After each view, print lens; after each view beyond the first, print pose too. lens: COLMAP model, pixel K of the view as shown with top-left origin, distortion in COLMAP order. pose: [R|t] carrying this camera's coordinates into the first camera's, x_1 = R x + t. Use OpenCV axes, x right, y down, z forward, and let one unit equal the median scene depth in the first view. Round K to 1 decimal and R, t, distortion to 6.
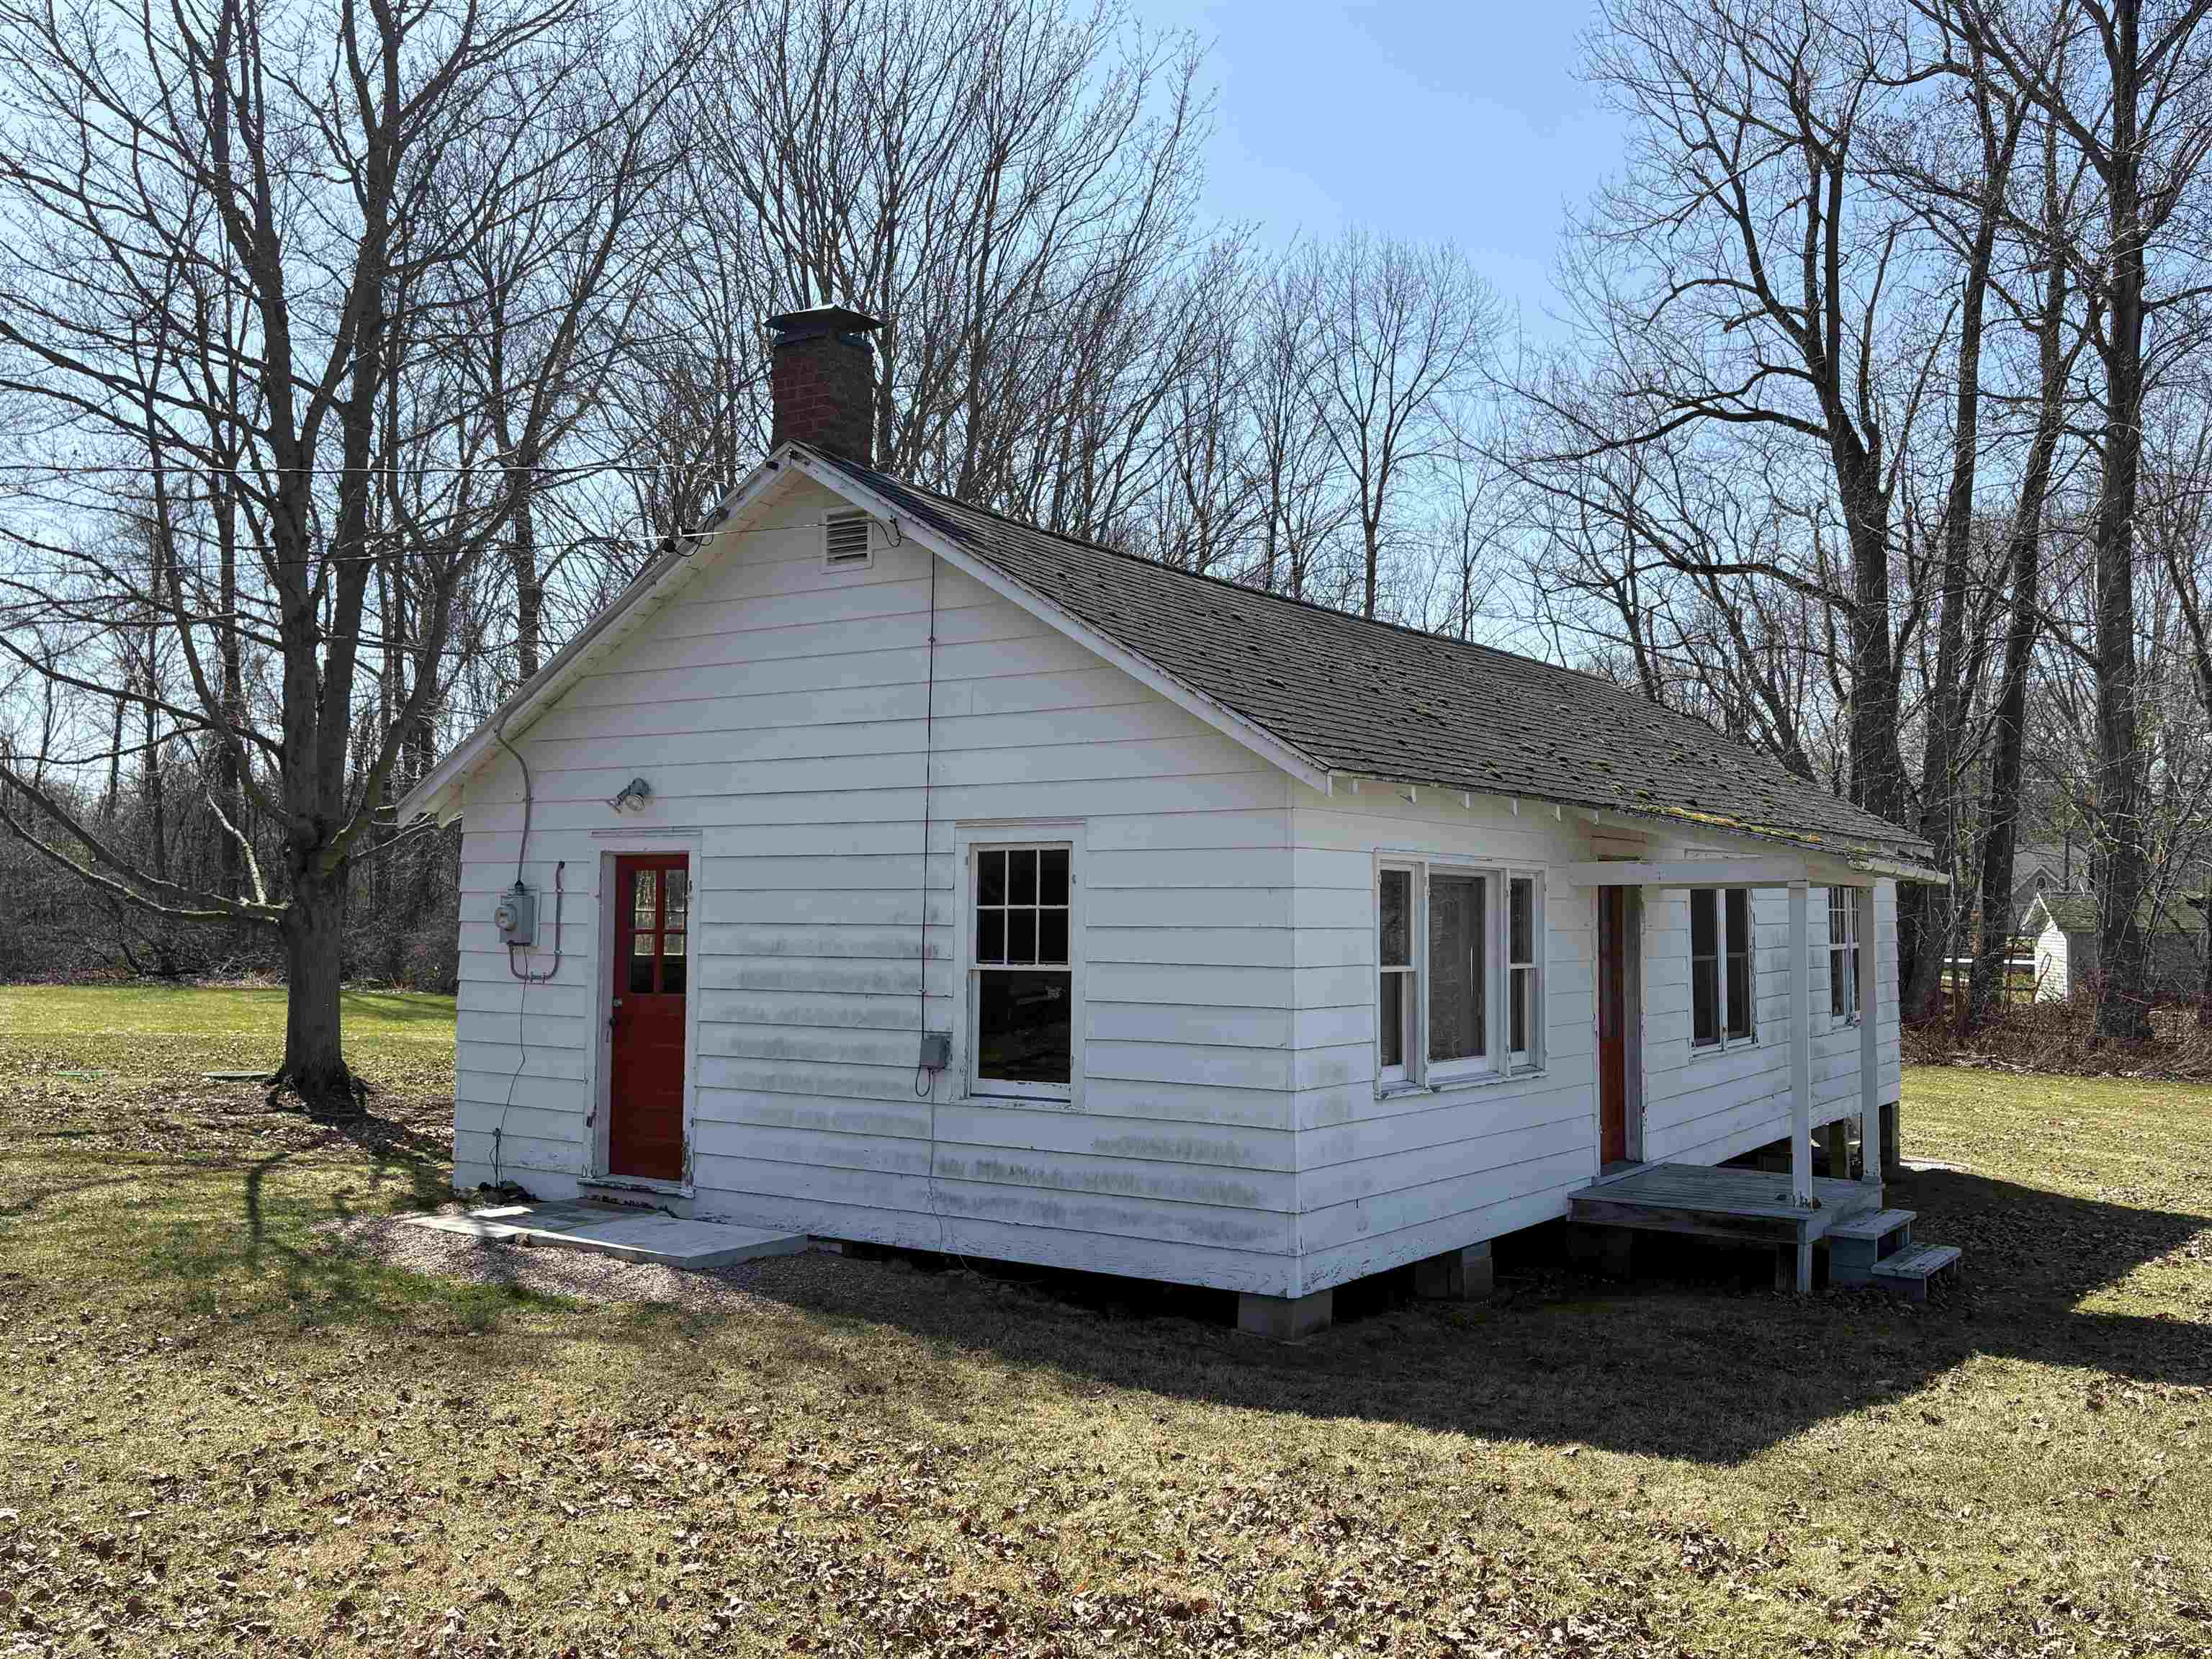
lens RADIAL K [[1997.7, 0, 1106.0], [0, 1997.7, 829.5], [0, 0, 1]] dist [0.014151, 0.002087]
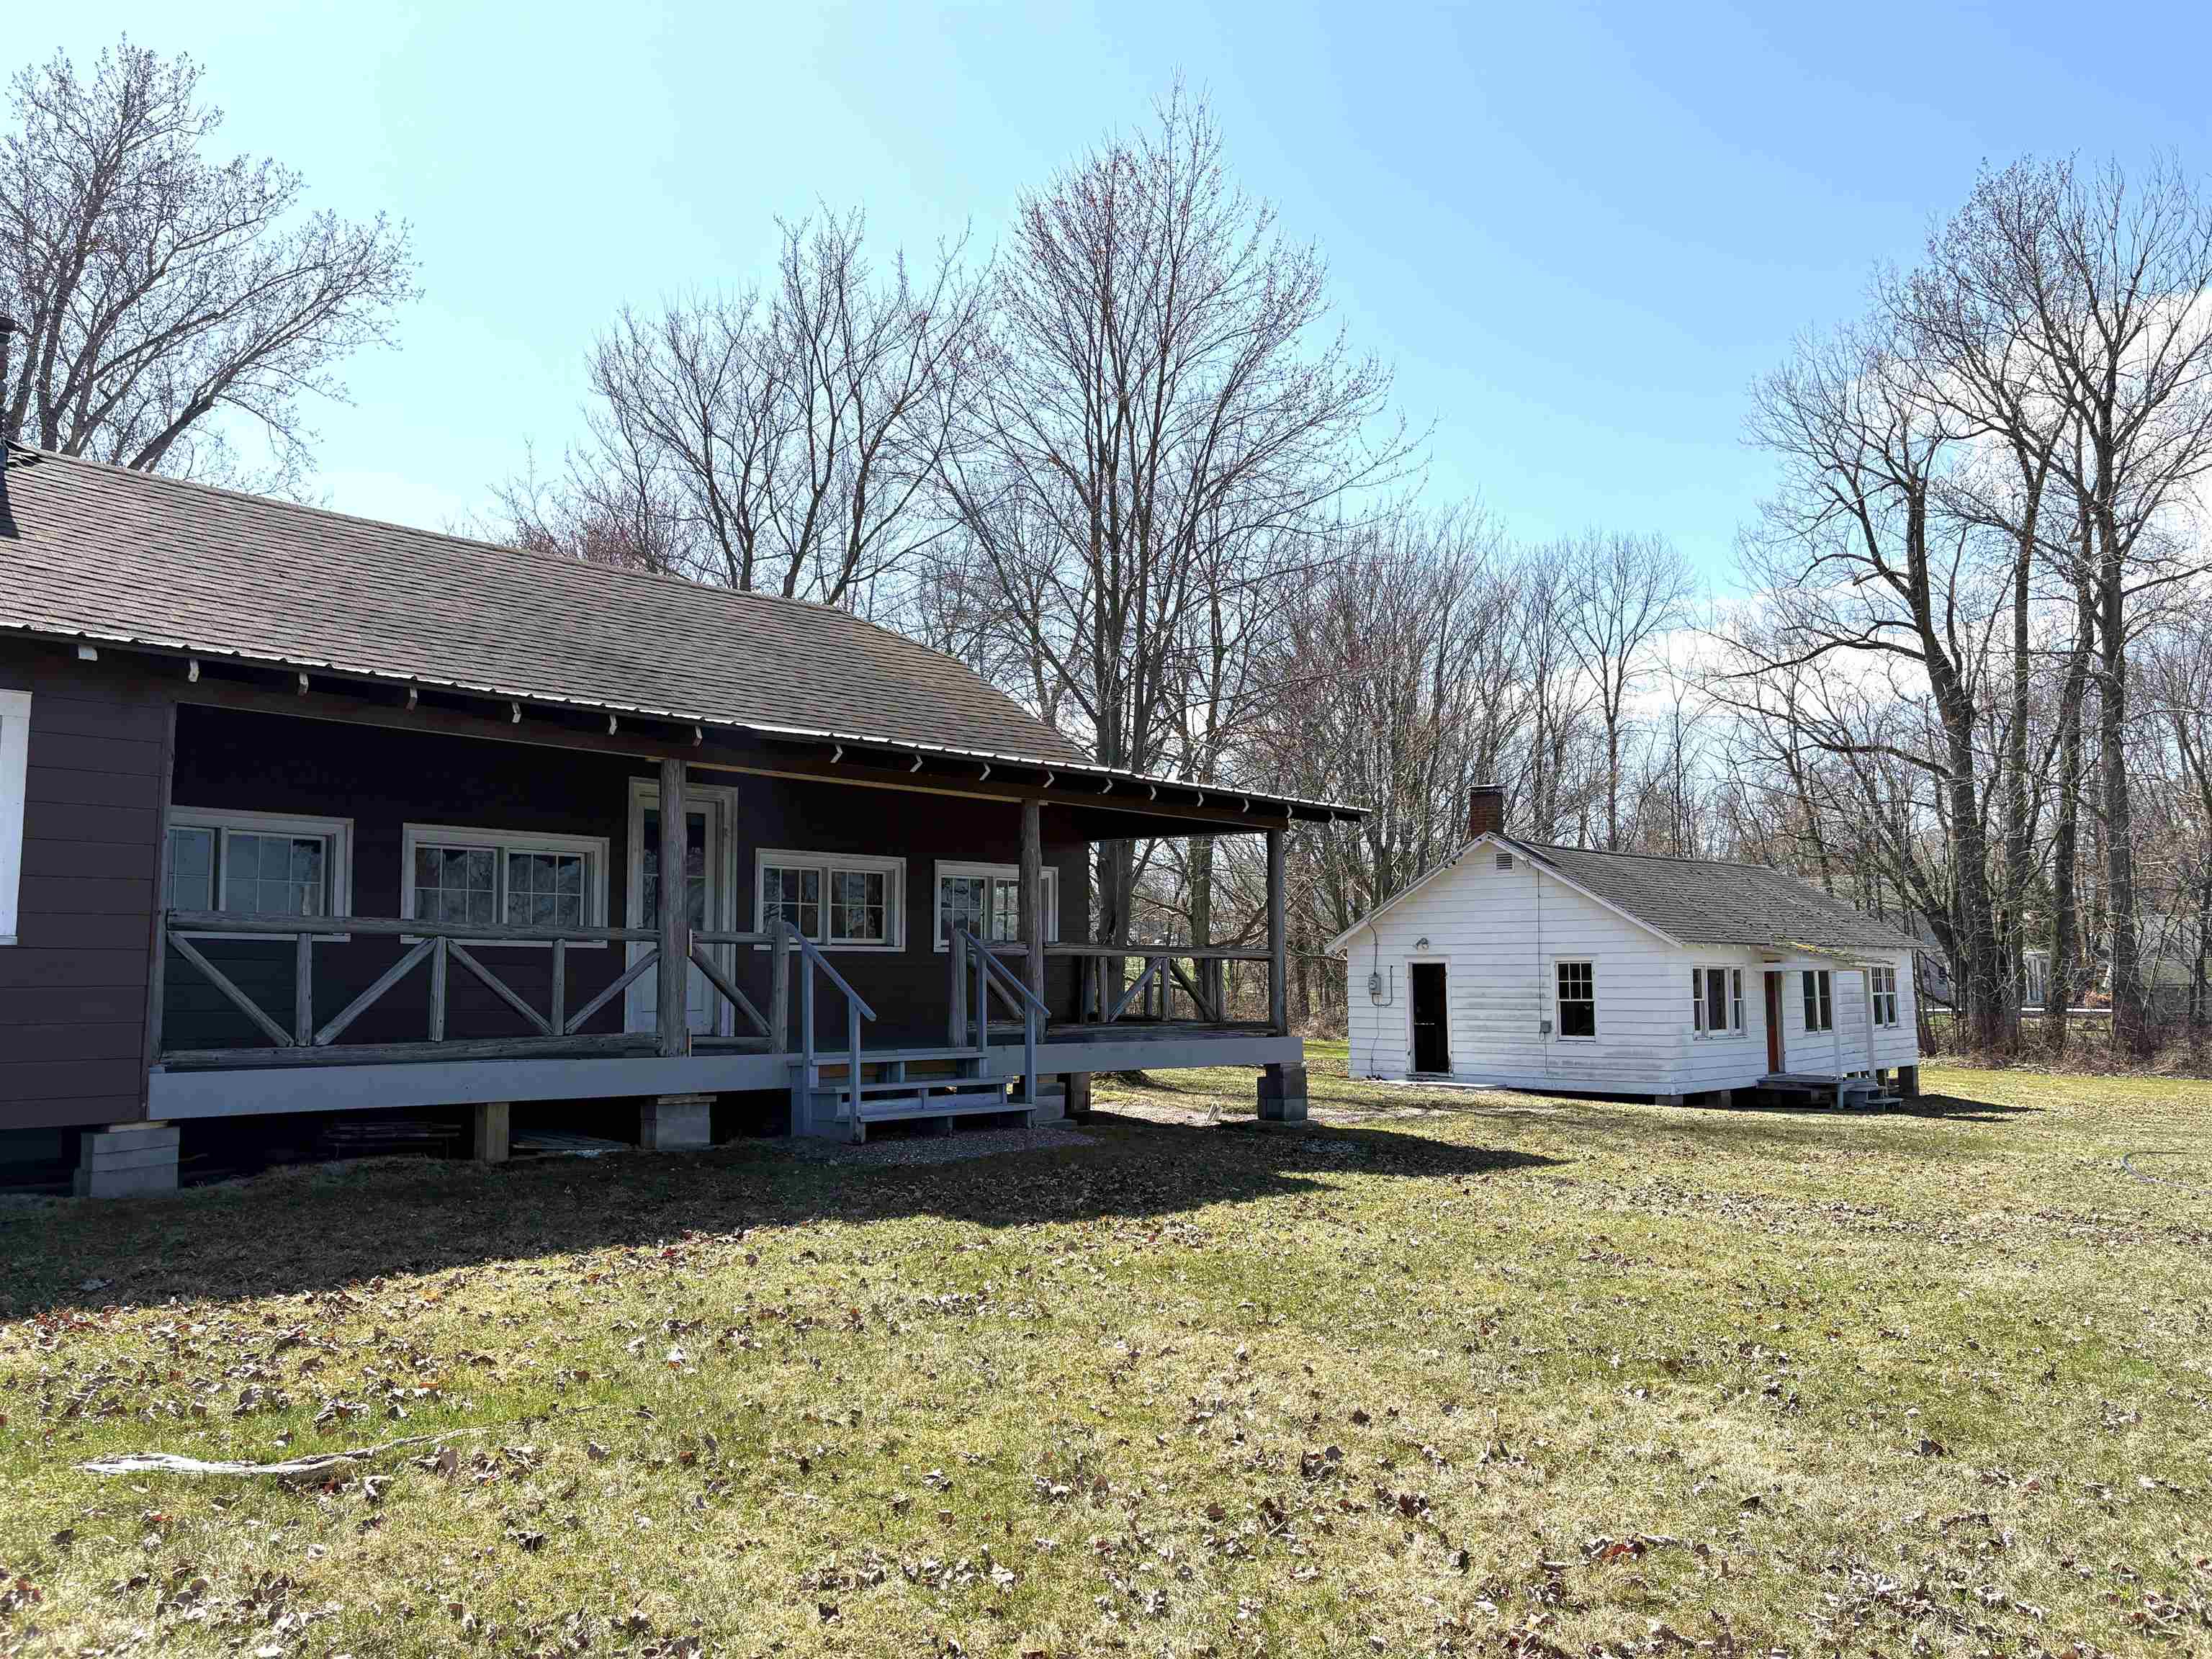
lens RADIAL K [[1654.1, 0, 1105.6], [0, 1654.1, 832.2], [0, 0, 1]] dist [0.065099, -0.082824]
pose [[0.989615, -0.020701, -0.142243, -0.290397], [0.014549, 0.998919, -0.044152, -0.067126], [0.143003, 0.041624, 0.988847, -1.266166]]
